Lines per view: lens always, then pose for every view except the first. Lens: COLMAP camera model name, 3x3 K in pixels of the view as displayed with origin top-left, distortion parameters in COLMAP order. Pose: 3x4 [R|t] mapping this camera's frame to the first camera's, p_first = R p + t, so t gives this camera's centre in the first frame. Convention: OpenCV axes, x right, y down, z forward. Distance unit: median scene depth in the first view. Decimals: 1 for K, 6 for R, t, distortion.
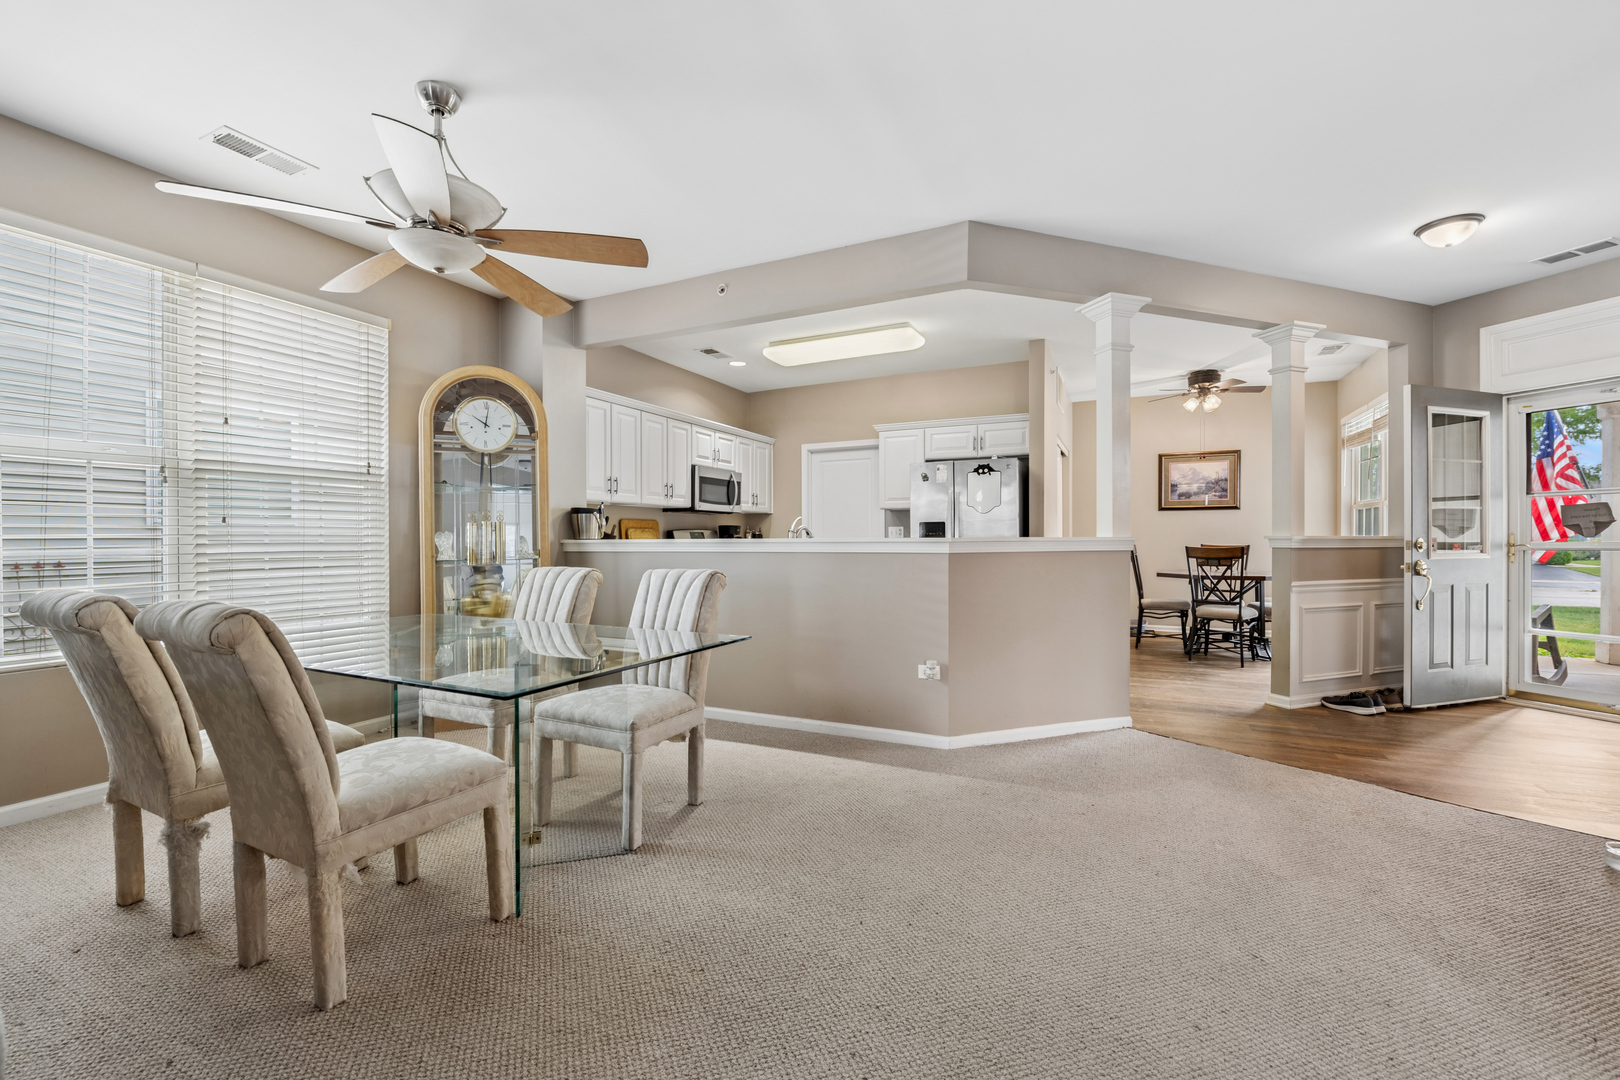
lens RADIAL K [[667.2, 0, 812.3], [0, 667.2, 545.6], [0, 0, 1]] dist [0.000597, 0.000033]
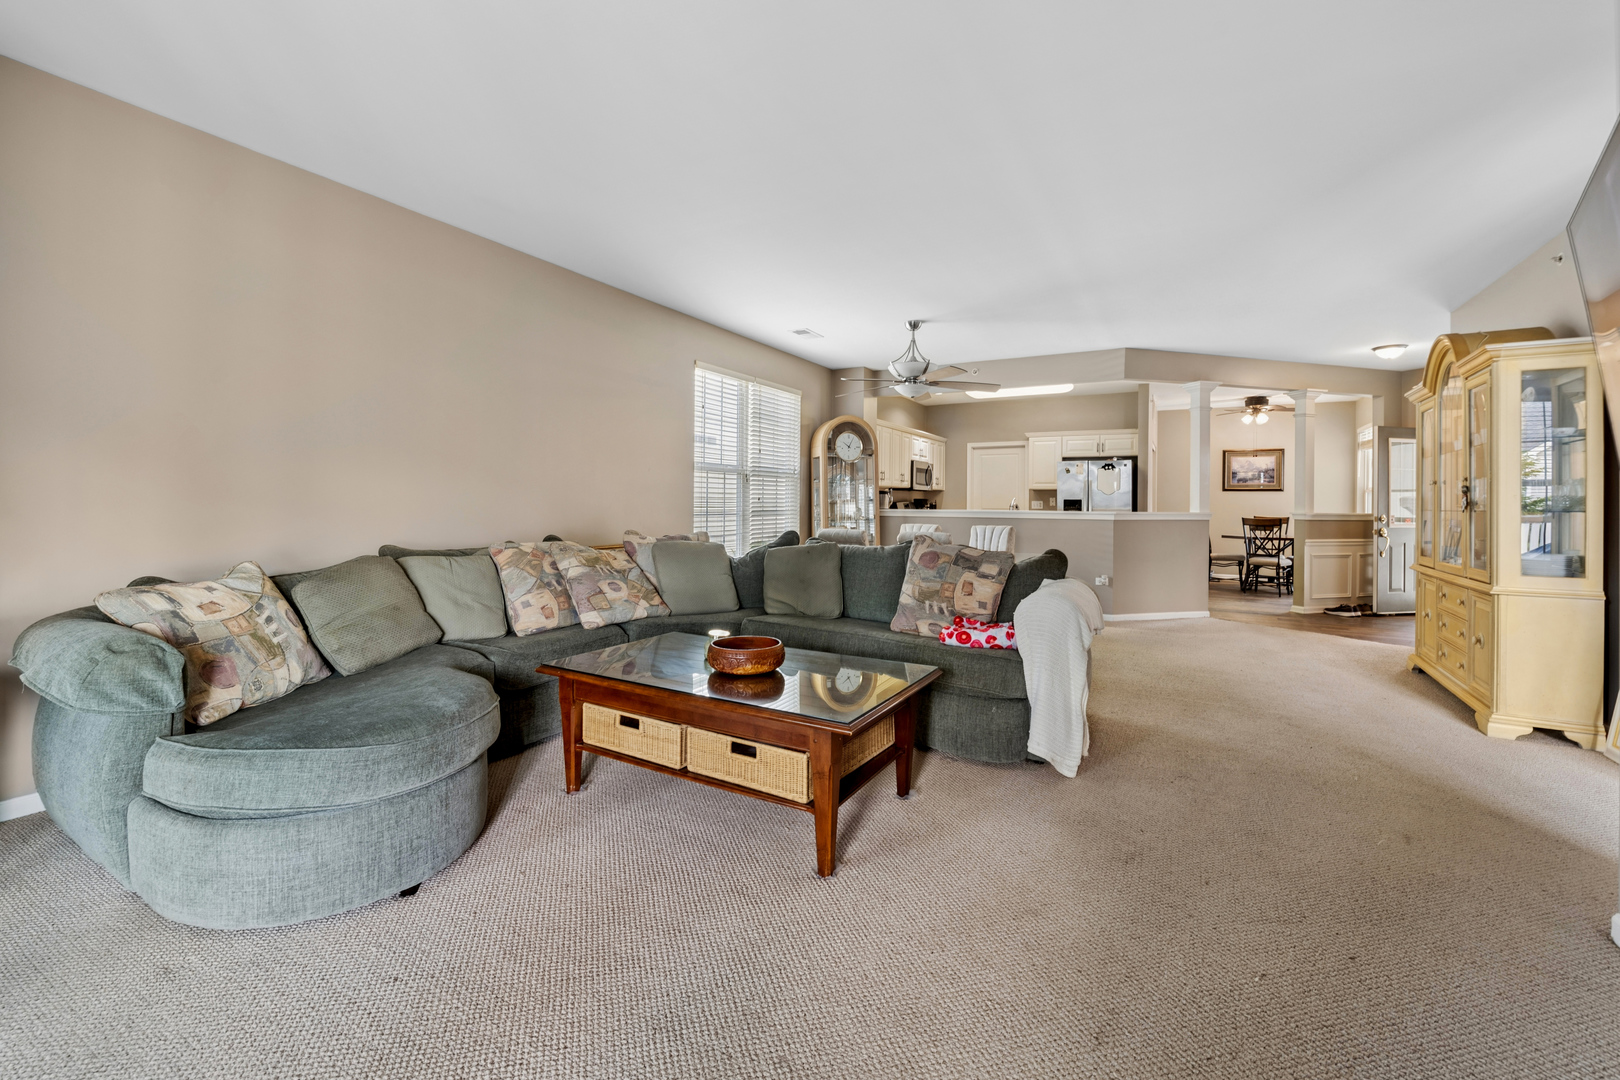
lens RADIAL K [[667.2, 0, 818.9], [0, 667.2, 504.9], [0, 0, 1]] dist [0.000597, 0.000033]
pose [[0.998194, 0.012763, -0.058693, -0.303372], [-0.013218, 0.999886, -0.007365, -0.003830], [0.058593, 0.008128, 0.998249, -0.554287]]
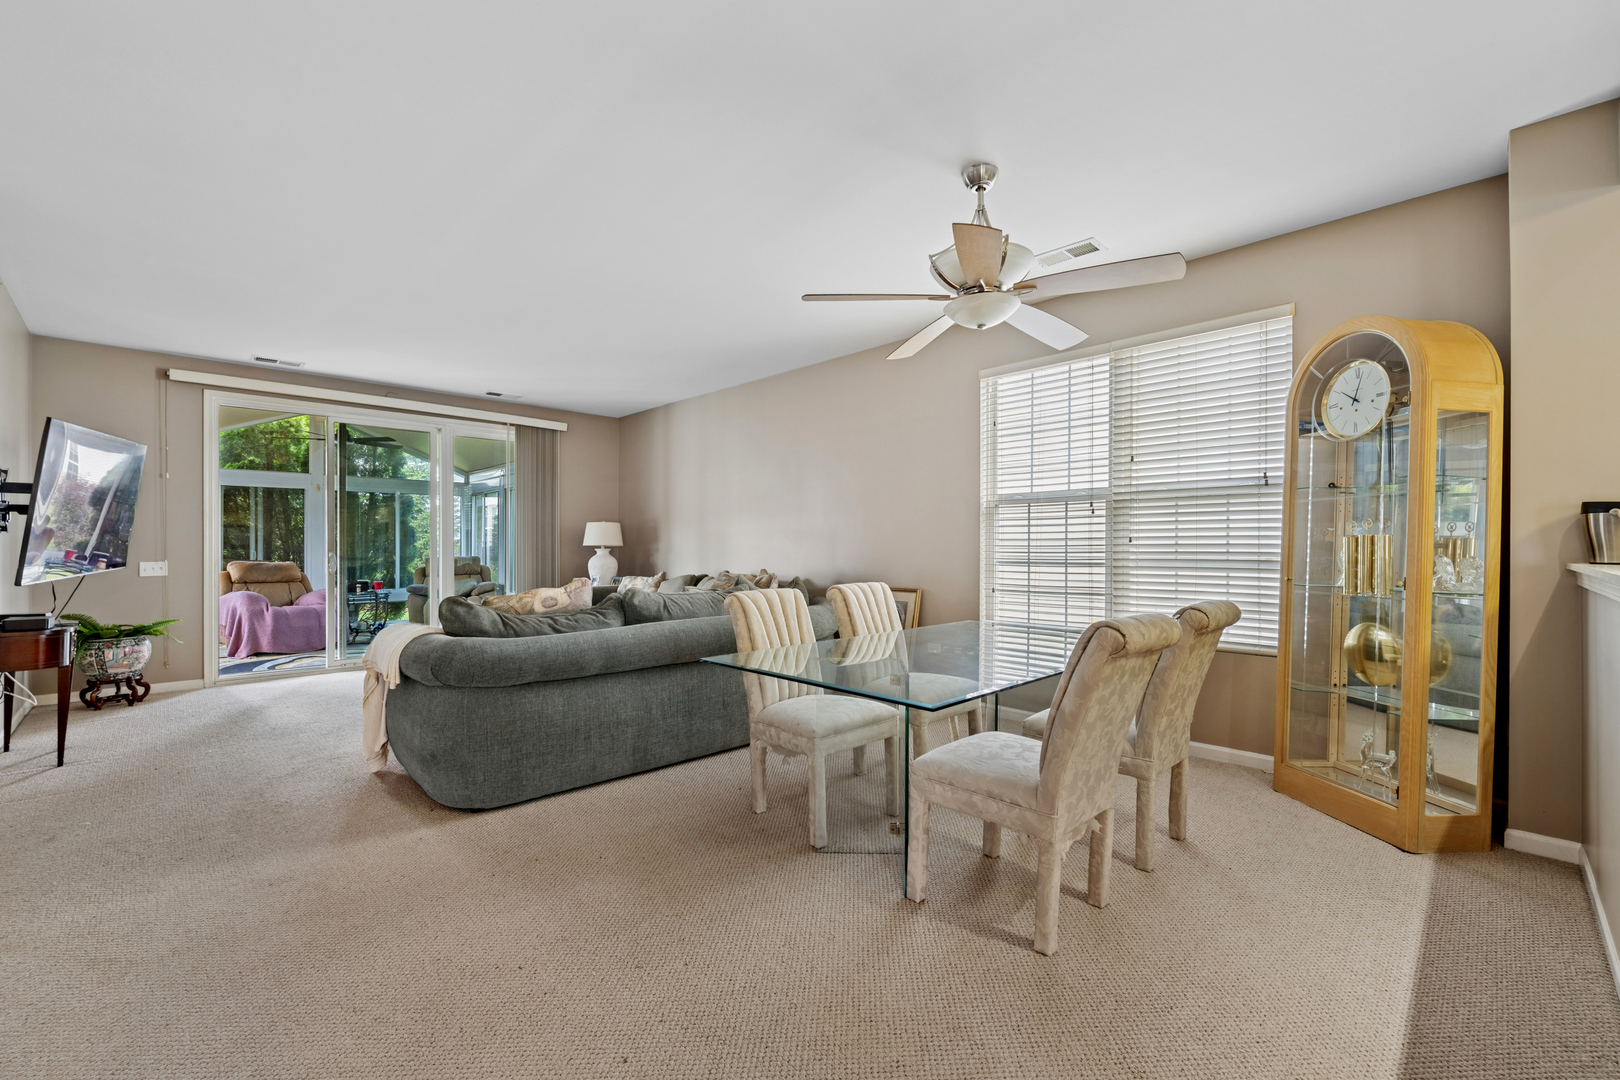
lens RADIAL K [[667.2, 0, 814.4], [0, 667.2, 545.7], [0, 0, 1]] dist [0.000597, 0.000033]
pose [[-0.328162, 0.002690, -0.944618, 0.239117], [-0.007685, 0.999955, 0.005517, -0.014706], [0.944590, 0.009070, -0.328126, 0.429776]]
